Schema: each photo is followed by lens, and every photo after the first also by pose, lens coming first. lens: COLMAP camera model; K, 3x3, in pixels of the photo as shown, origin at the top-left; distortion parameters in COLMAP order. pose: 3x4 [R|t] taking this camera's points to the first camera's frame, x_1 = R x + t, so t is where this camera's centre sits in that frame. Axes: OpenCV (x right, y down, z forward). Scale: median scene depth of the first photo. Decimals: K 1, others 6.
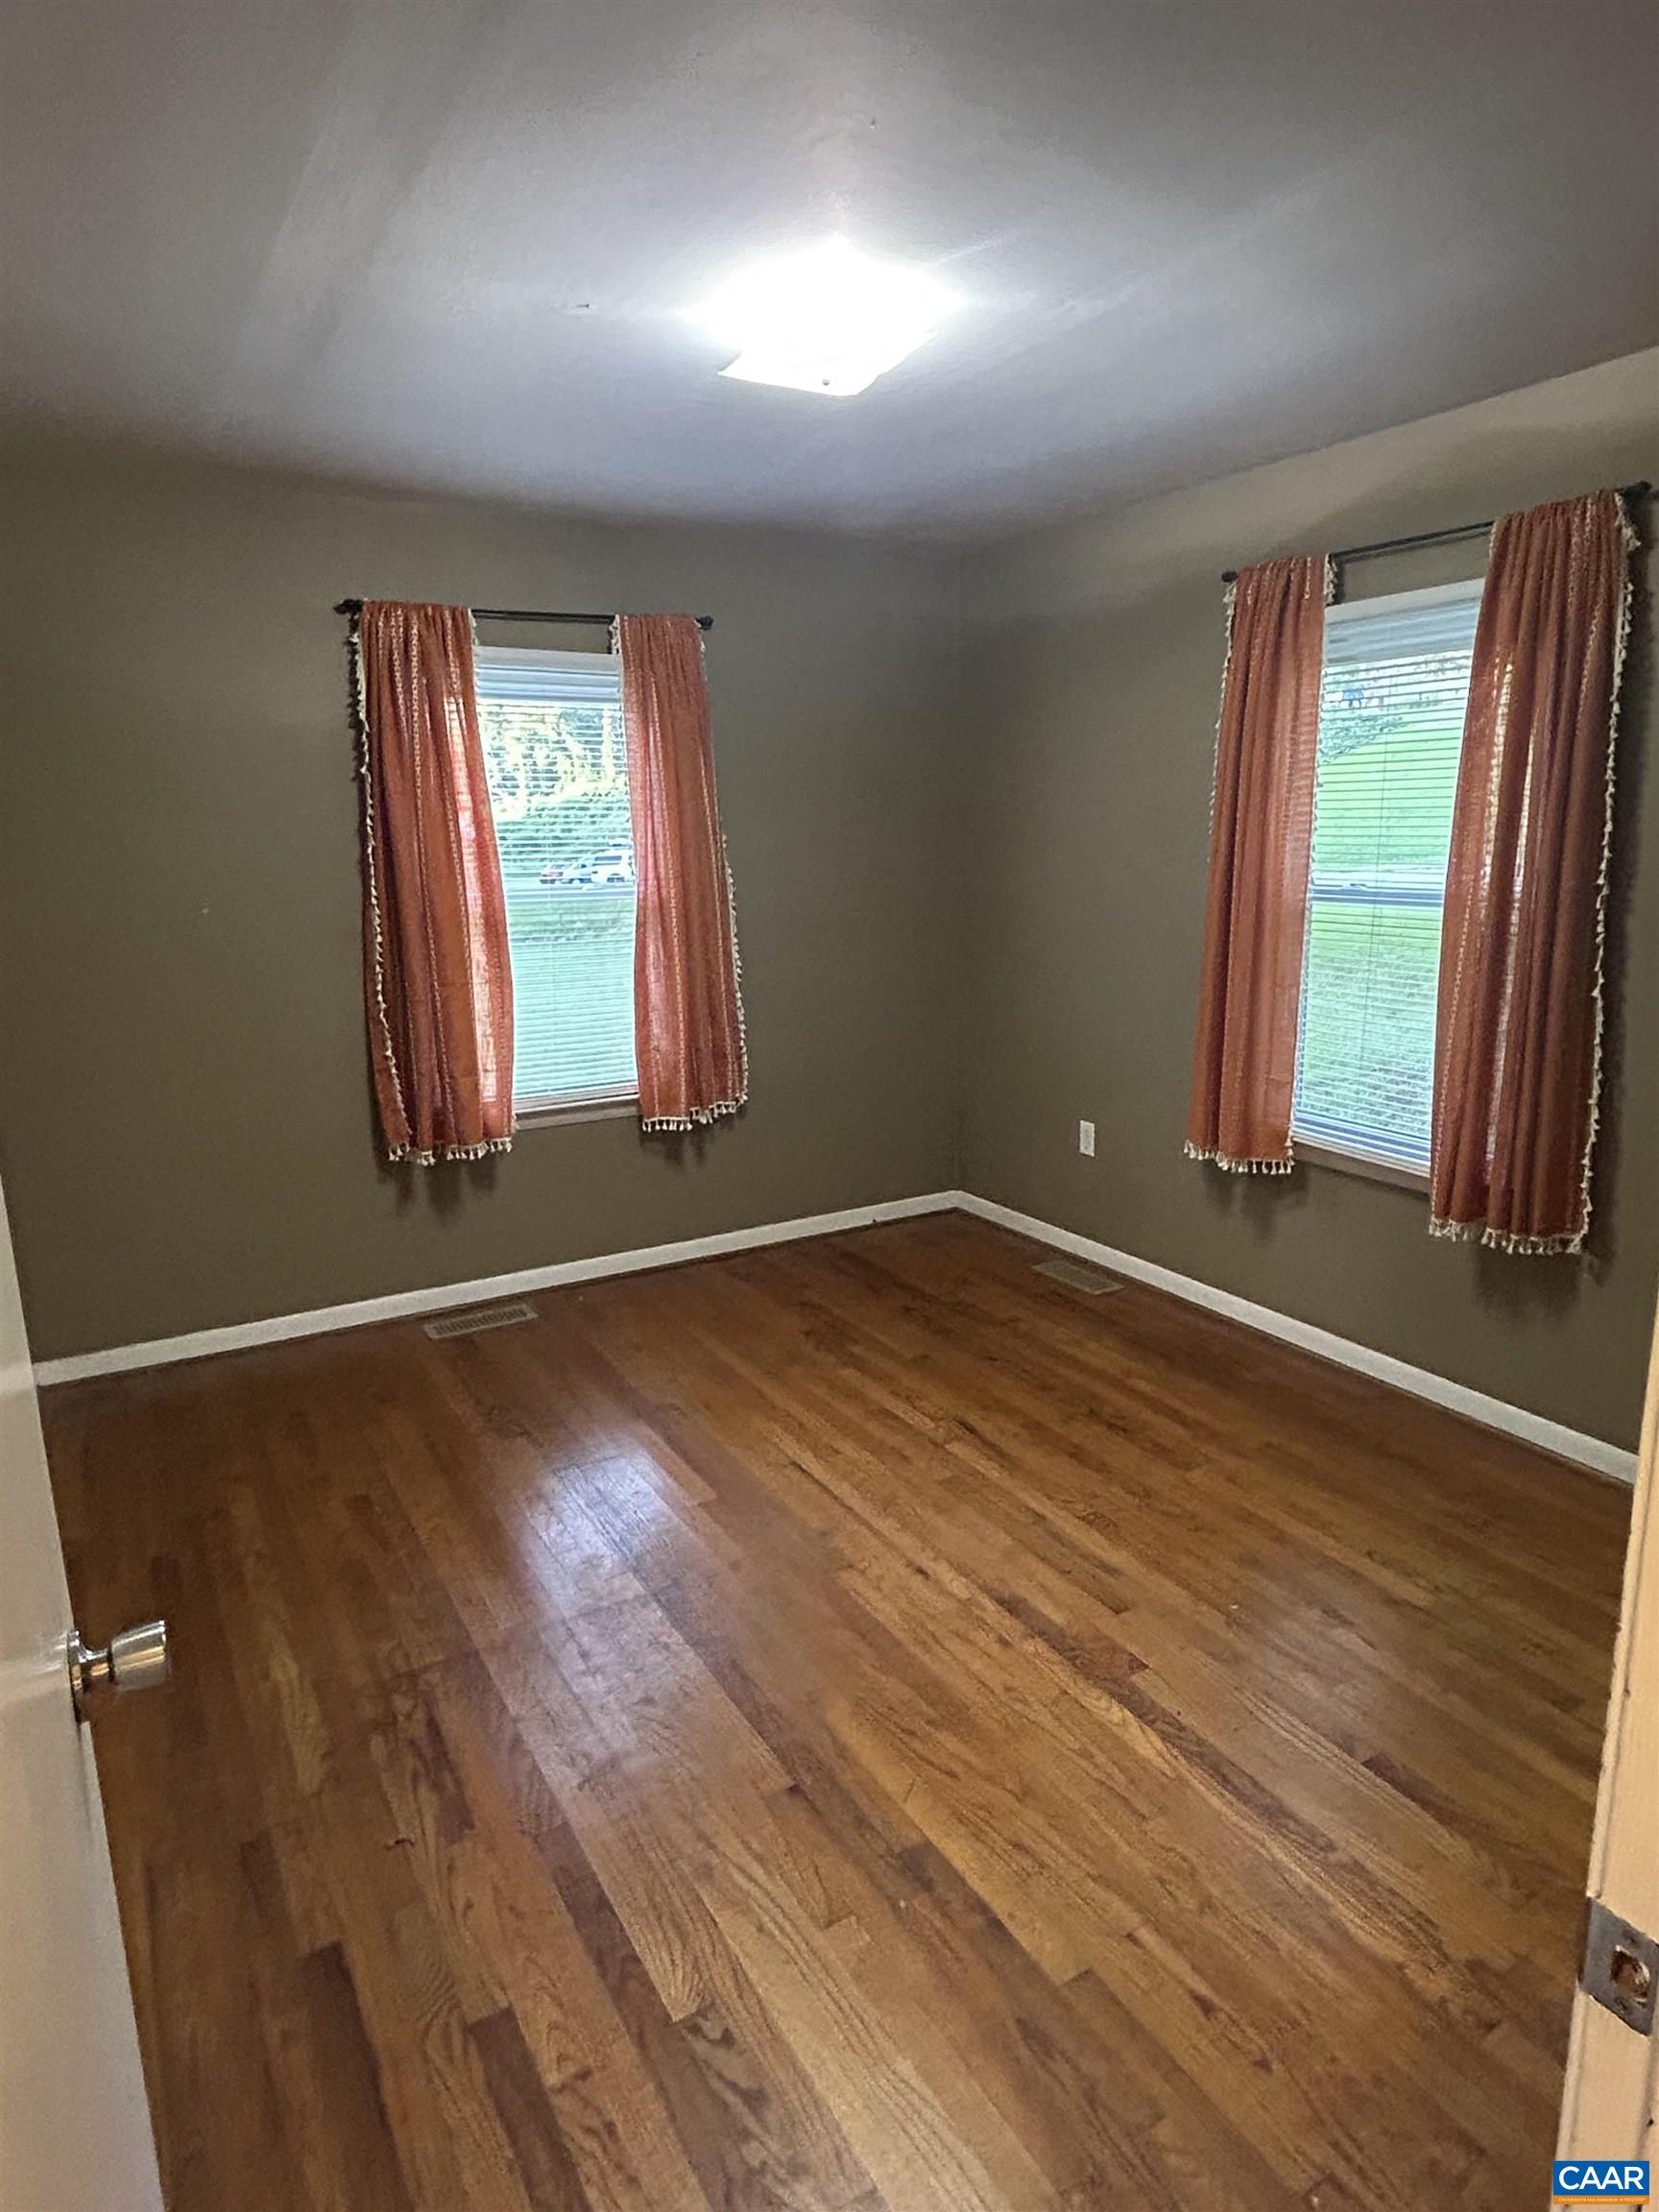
lens RADIAL K [[1304.9, 0, 830.1], [0, 1304.9, 1106.2], [0, 0, 1]] dist [-0.006824, 0.005233]
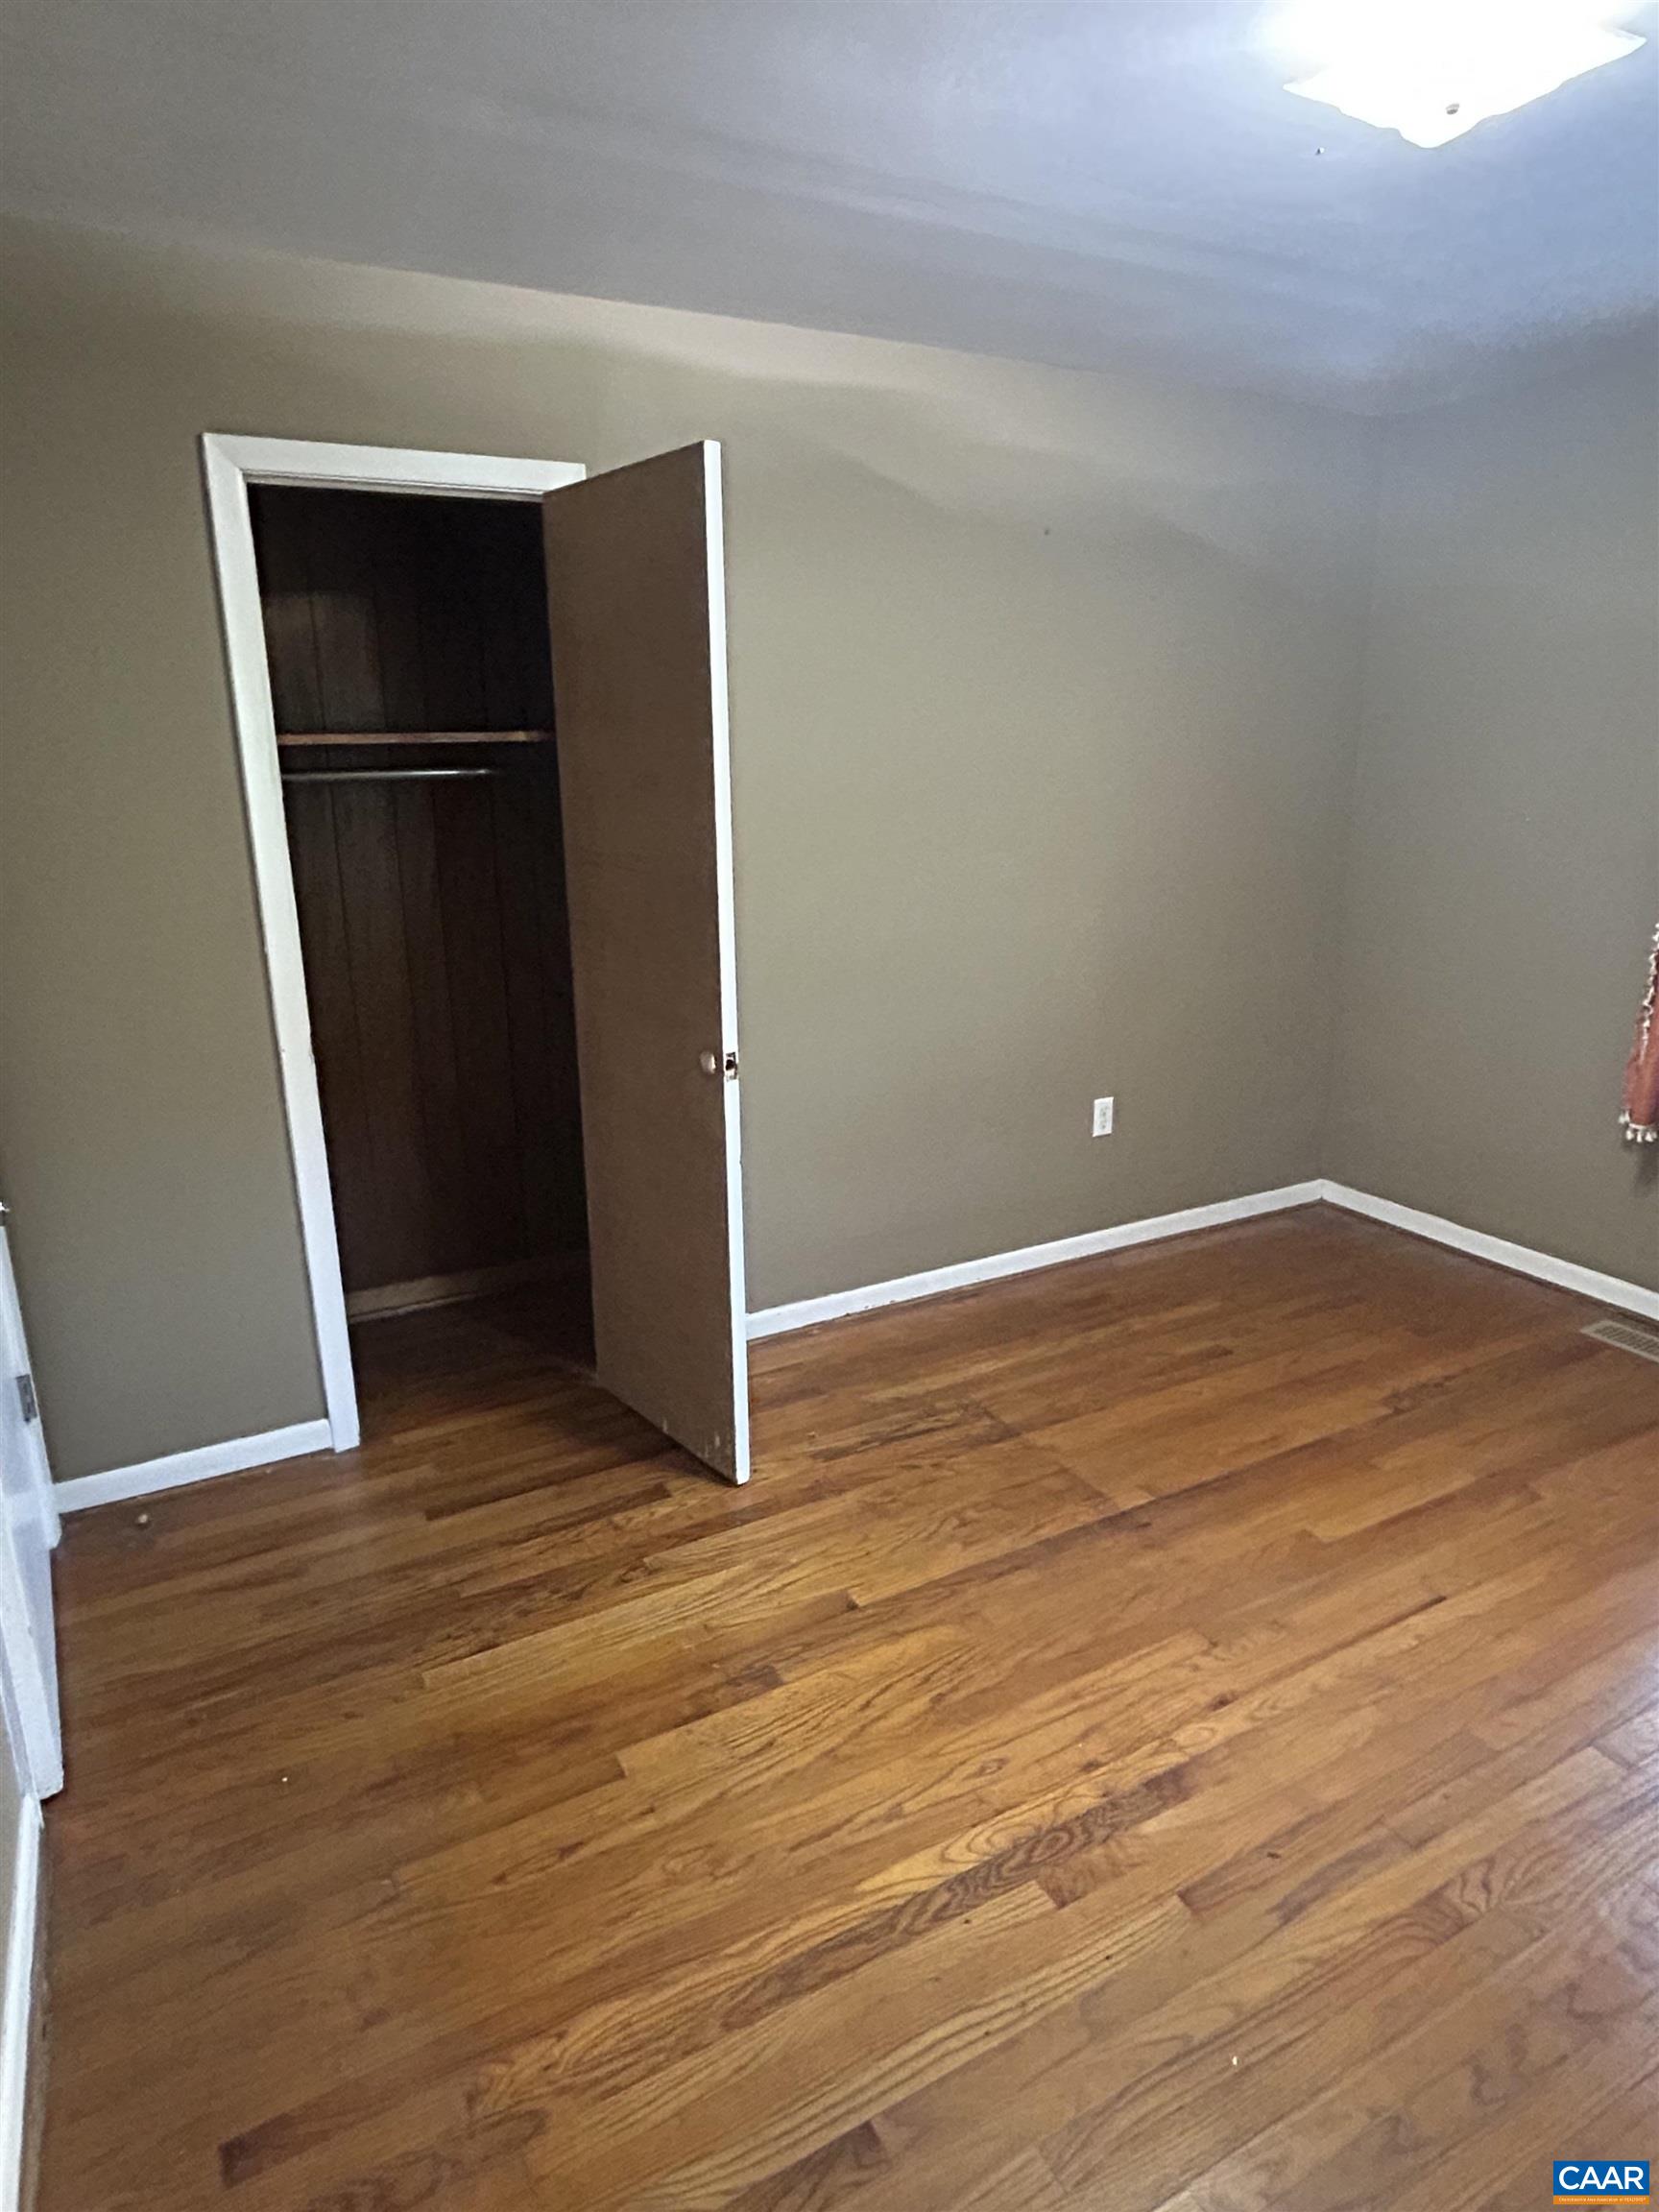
lens RADIAL K [[1304.9, 0, 828.5], [0, 1304.9, 1104.1], [0, 0, 1]] dist [-0.006824, 0.005233]
pose [[-0.032549, 0.284143, -0.958229, 0.781260], [-0.197579, 0.937988, 0.284852, -0.173454], [0.979746, 0.198598, 0.025611, 0.718587]]
